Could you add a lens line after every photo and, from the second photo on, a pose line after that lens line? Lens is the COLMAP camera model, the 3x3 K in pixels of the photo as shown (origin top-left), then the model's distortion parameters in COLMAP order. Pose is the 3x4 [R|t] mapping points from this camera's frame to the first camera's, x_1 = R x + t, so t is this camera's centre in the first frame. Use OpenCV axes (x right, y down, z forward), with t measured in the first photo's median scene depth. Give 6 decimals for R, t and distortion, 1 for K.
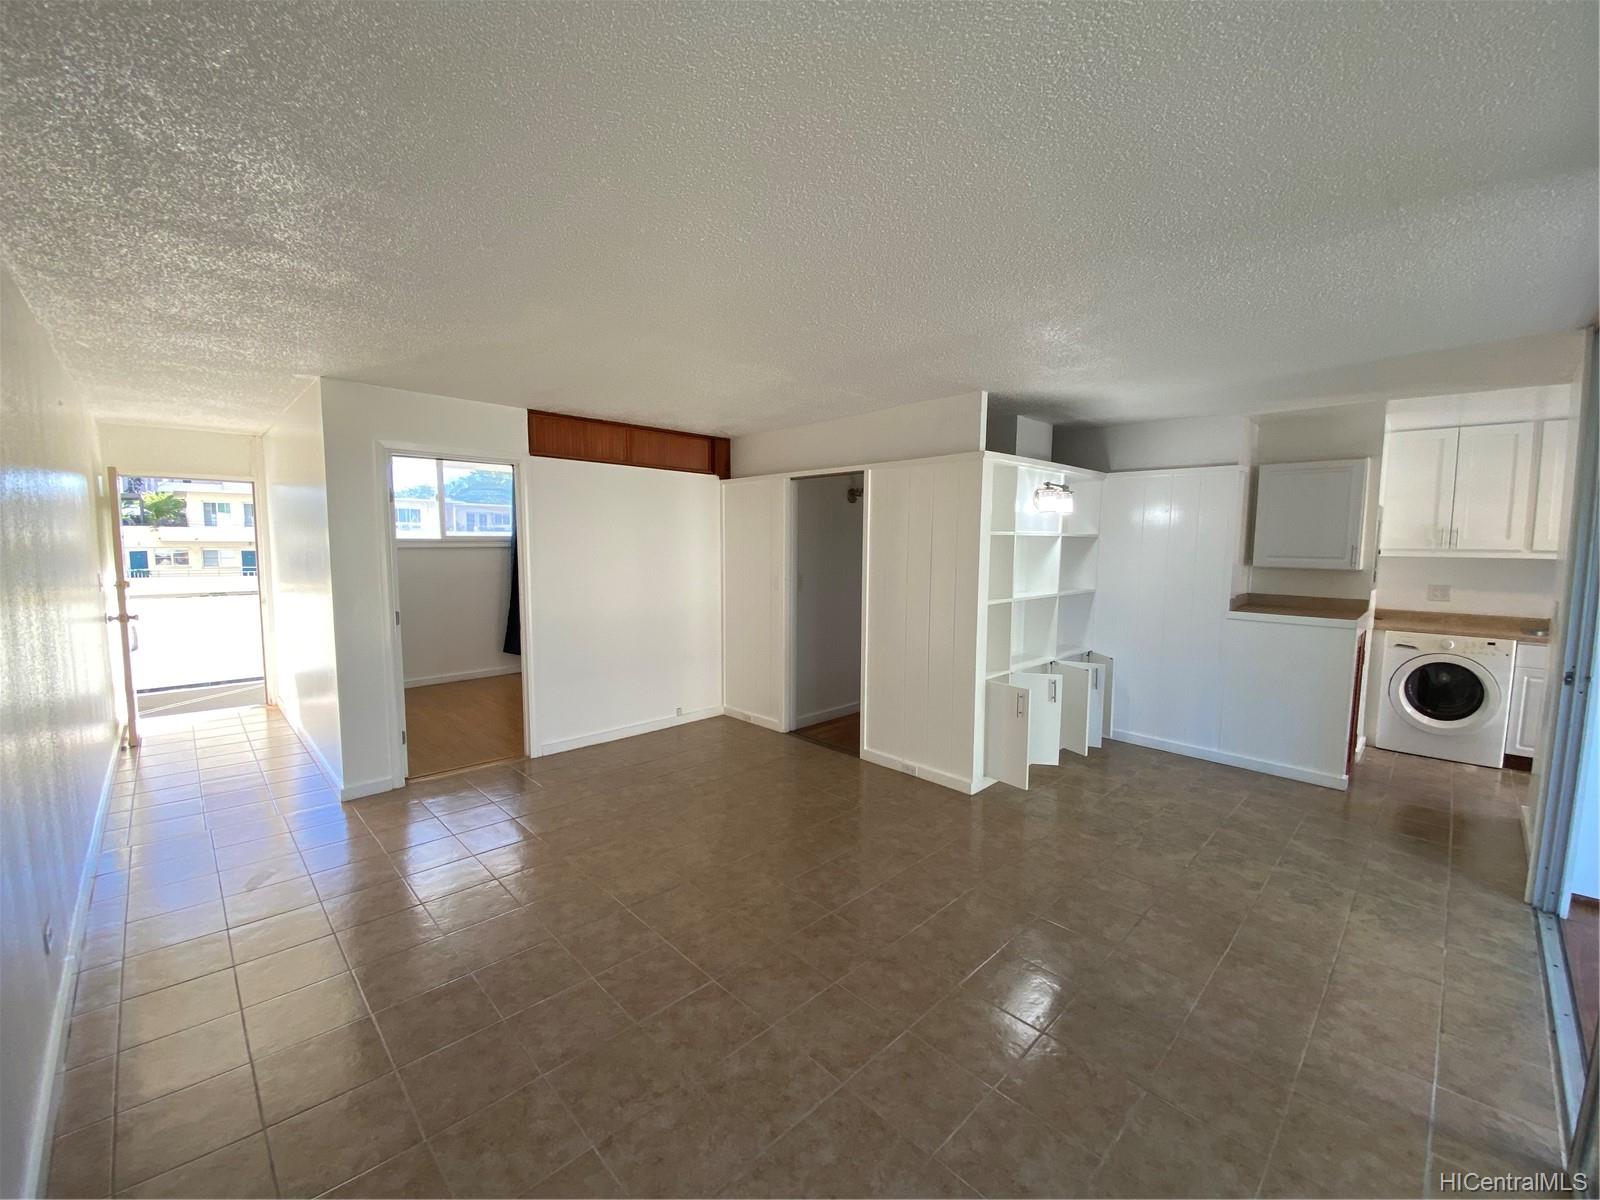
lens RADIAL K [[648.7, 0, 800.0], [0, 648.7, 600.0], [0, 0, 1]] dist [-0.000221, -0.010288]
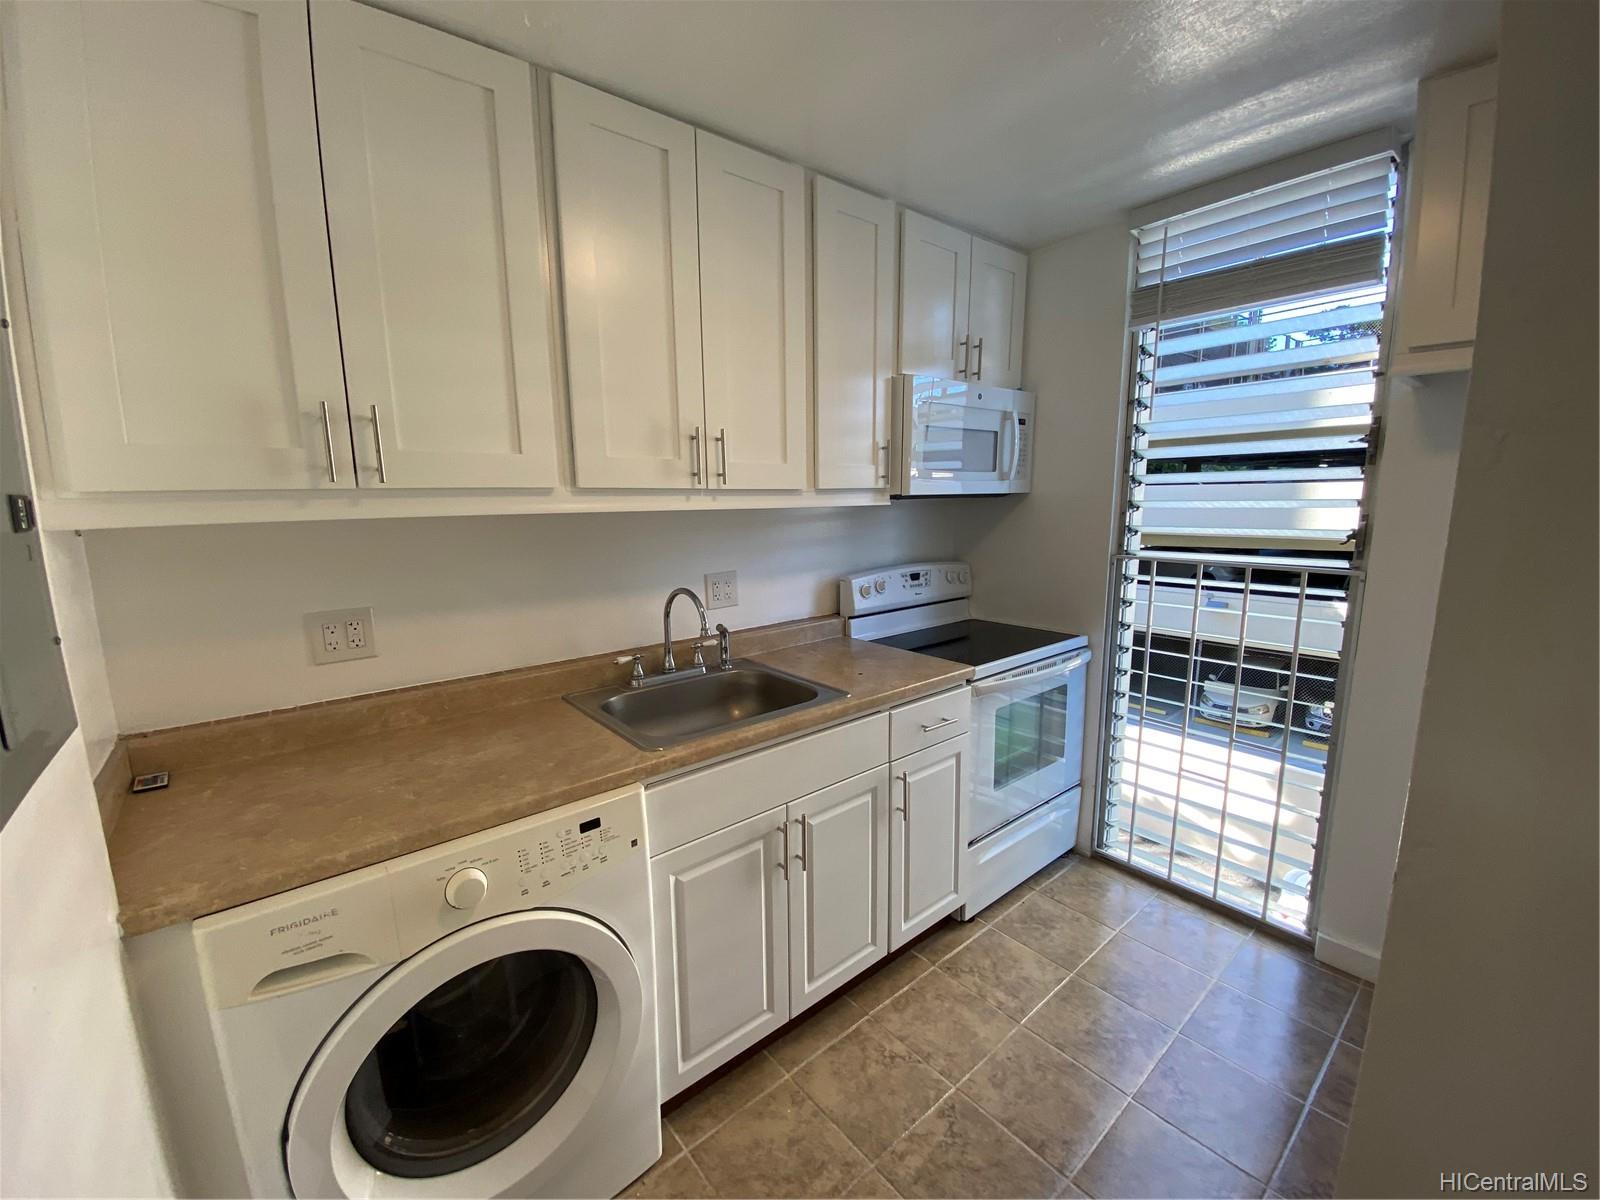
lens RADIAL K [[648.7, 0, 800.0], [0, 648.7, 600.0], [0, 0, 1]] dist [-0.000221, -0.010288]
pose [[0.079466, -0.172802, 0.981746, 0.741658], [0.103307, 0.980985, 0.164306, -0.057977], [-0.991470, 0.088365, 0.095806, 0.781279]]
